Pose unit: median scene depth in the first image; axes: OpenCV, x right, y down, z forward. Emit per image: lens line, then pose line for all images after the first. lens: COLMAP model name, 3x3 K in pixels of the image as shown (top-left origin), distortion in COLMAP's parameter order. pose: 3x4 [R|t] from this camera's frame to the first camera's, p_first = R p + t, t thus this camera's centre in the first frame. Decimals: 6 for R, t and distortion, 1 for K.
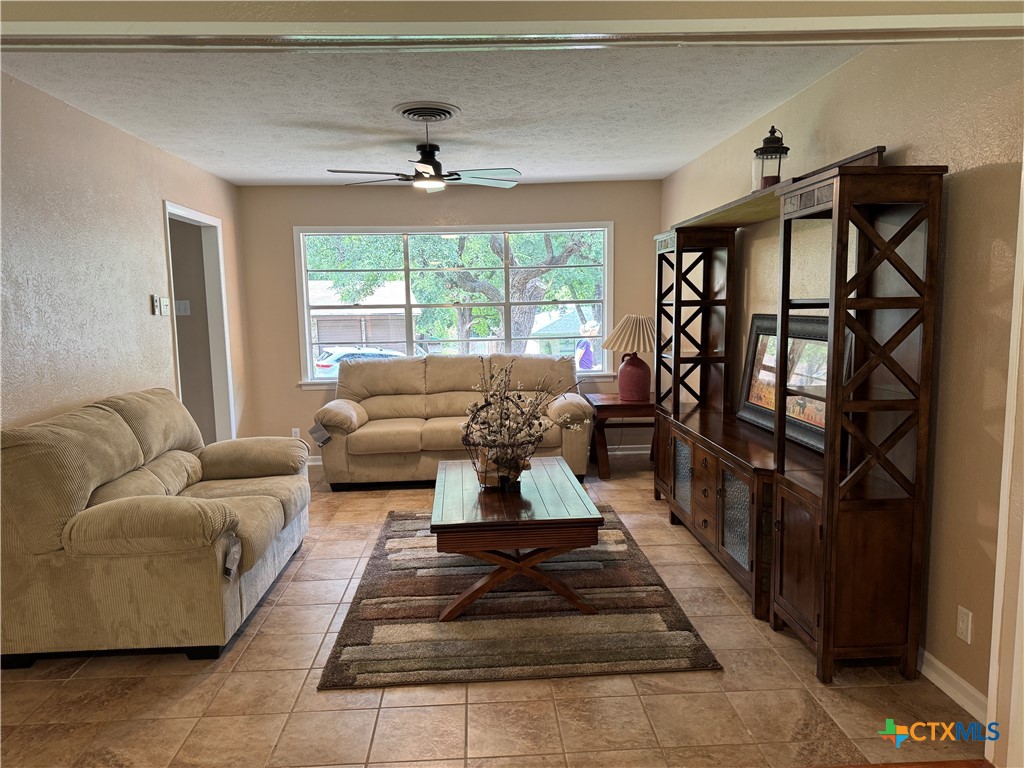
lens RADIAL K [[720.2, 0, 503.4], [0, 720.2, 390.1], [0, 0, 1]] dist [0.072292, -0.089192]
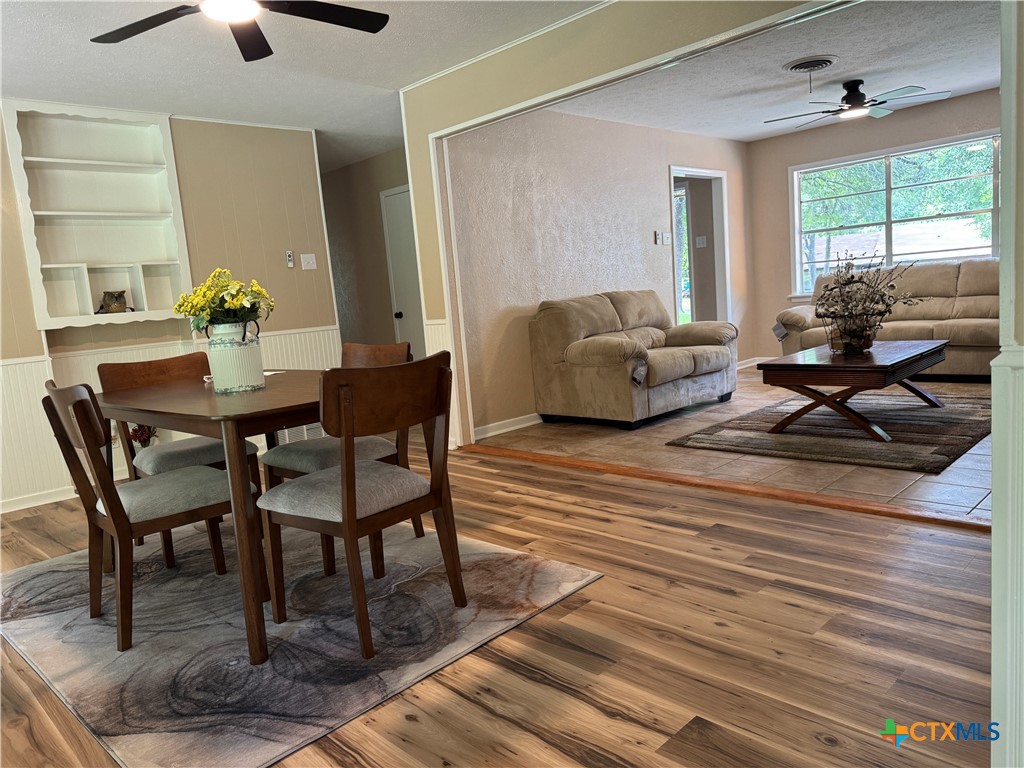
lens RADIAL K [[719.6, 0, 509.2], [0, 719.6, 379.7], [0, 0, 1]] dist [0.085760, -0.116266]
pose [[0.668750, 0.055874, -0.741385, 0.455621], [-0.020527, 0.998180, 0.056712, 0.100742], [0.743204, -0.022708, 0.668679, -0.249273]]
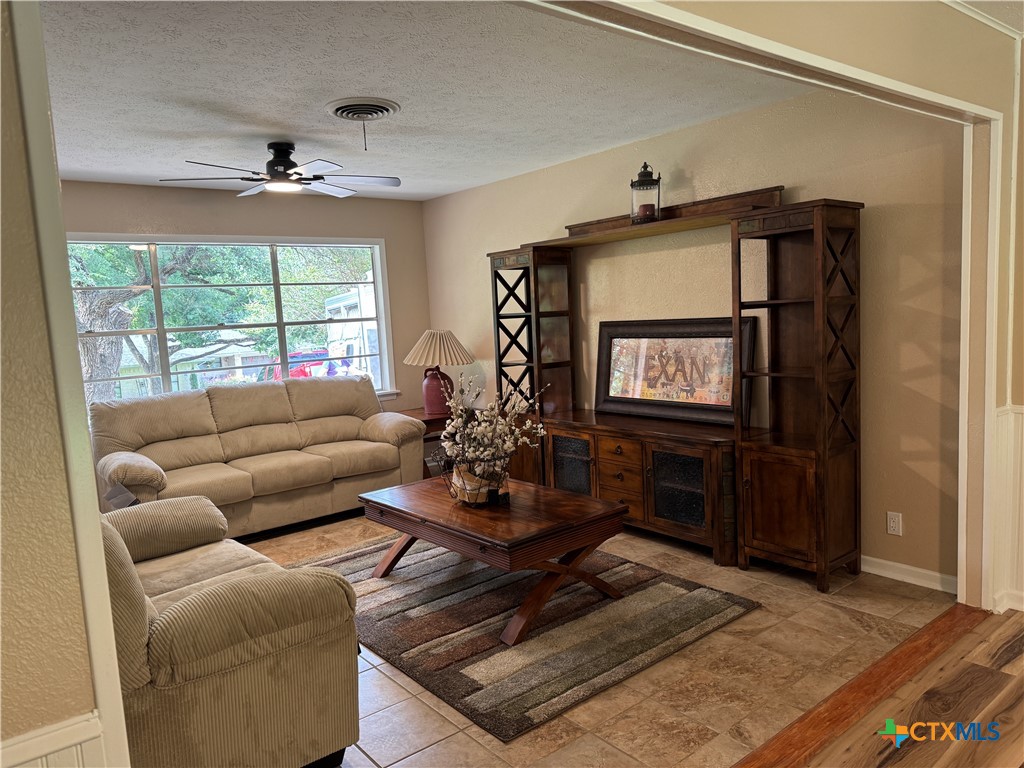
lens RADIAL K [[723.5, 0, 509.4], [0, 723.5, 388.1], [0, 0, 1]] dist [0.112674, -0.165665]
pose [[0.803608, -0.085592, 0.588971, -0.449027], [0.107631, 0.994188, -0.002374, -0.011104], [-0.585345, 0.065299, 0.808150, 0.145398]]
